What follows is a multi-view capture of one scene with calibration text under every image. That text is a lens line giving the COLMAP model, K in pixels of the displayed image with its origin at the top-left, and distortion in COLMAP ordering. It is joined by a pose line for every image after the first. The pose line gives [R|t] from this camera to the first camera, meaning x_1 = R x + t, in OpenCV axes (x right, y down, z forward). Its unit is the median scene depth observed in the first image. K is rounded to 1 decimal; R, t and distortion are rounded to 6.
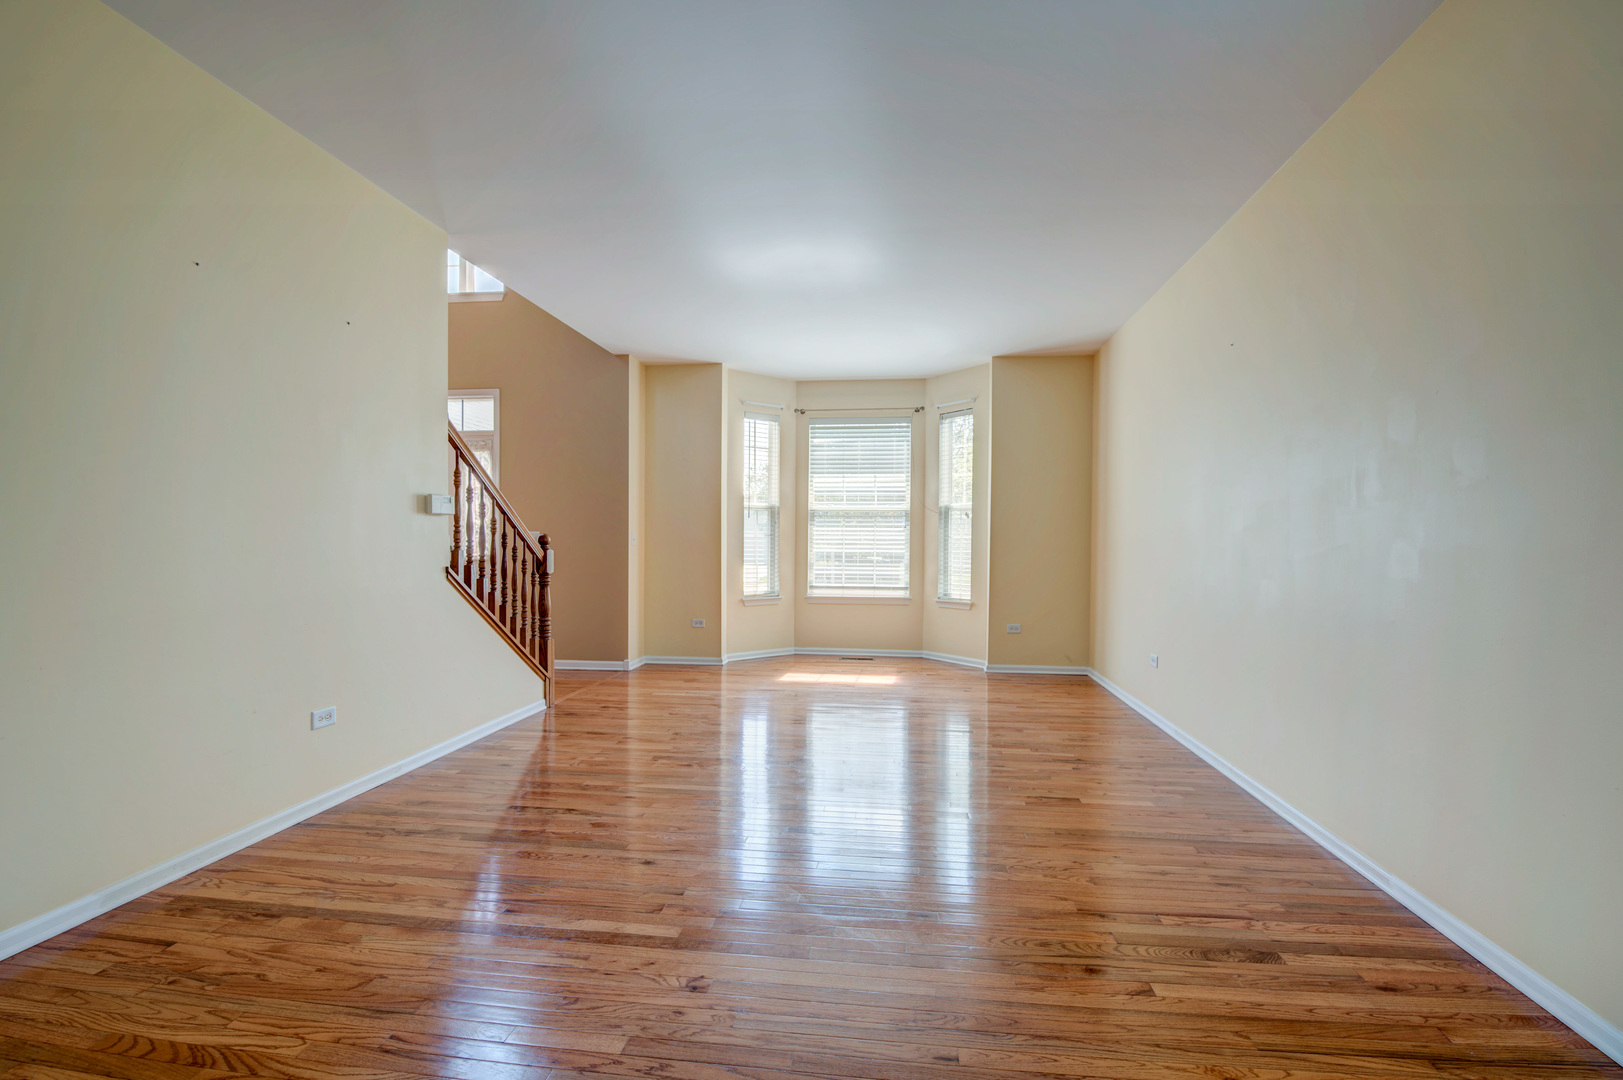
lens RADIAL K [[709.0, 0, 817.1], [0, 709.0, 536.8], [0, 0, 1]] dist [-0.003164, -0.005853]
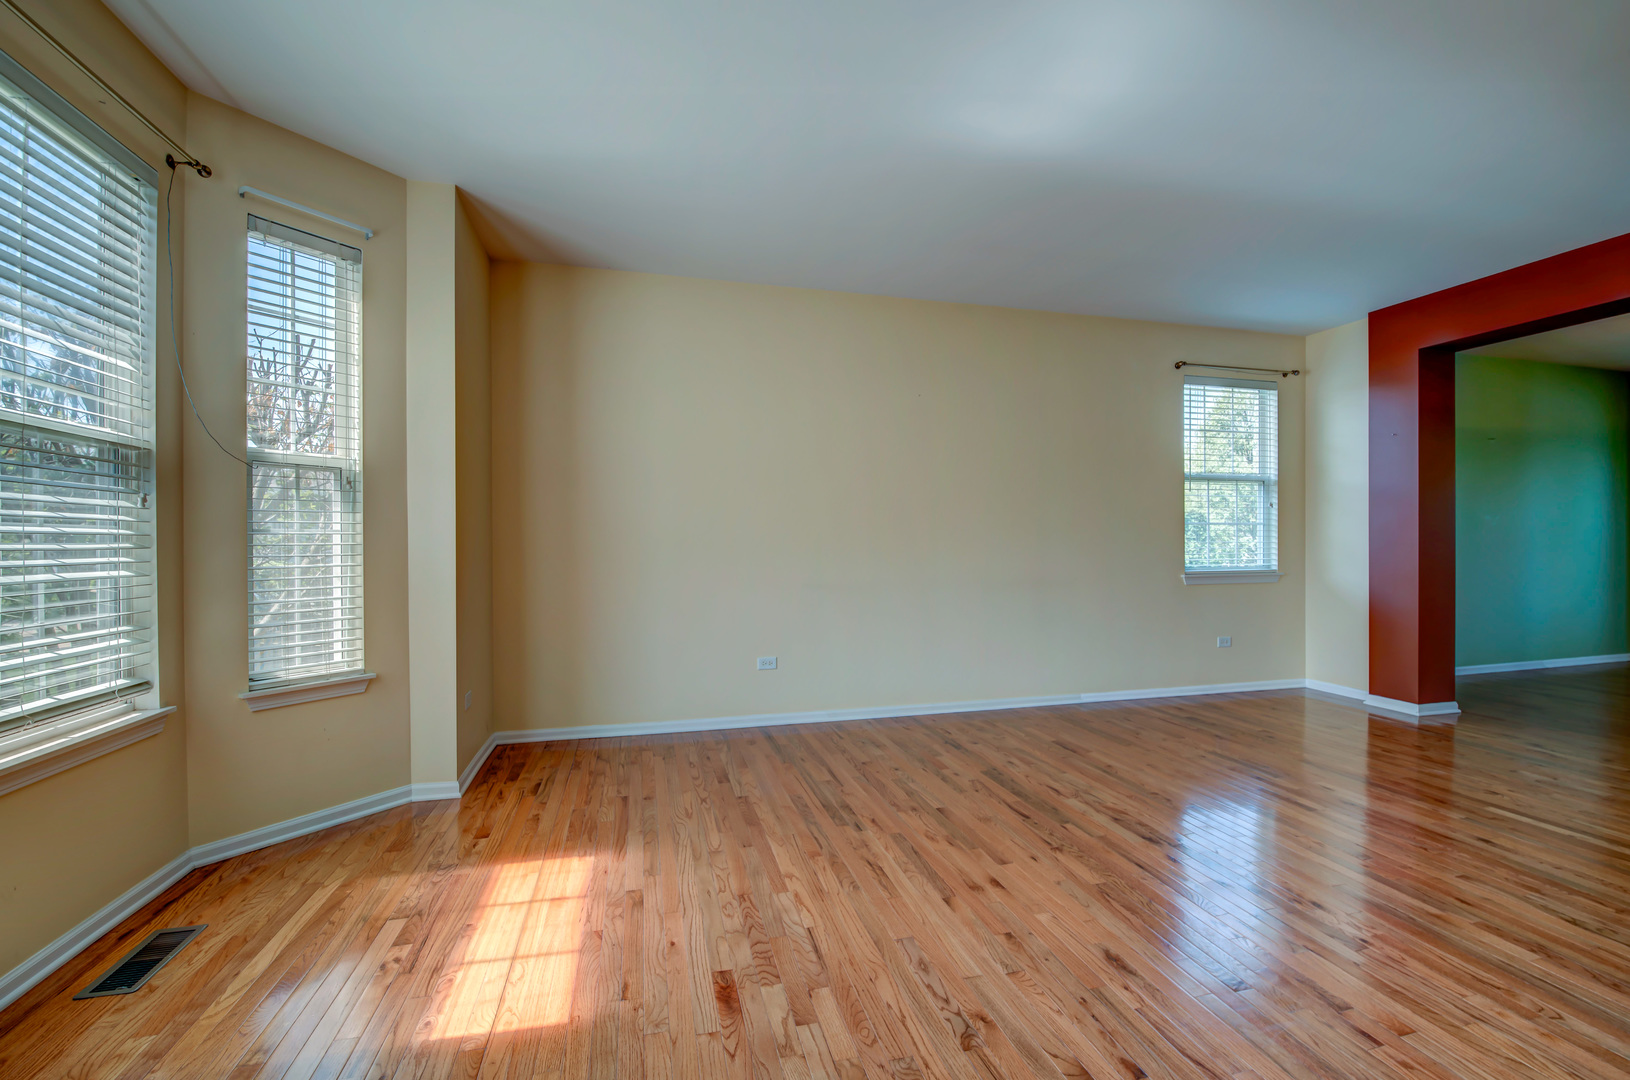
lens RADIAL K [[712.1, 0, 825.4], [0, 712.1, 549.7], [0, 0, 1]] dist [-0.003164, -0.005853]
pose [[-0.383936, -0.012520, 0.923275, -0.323042], [-0.007713, 0.999917, 0.010352, 0.002983], [-0.923327, -0.003146, -0.384001, 0.900235]]
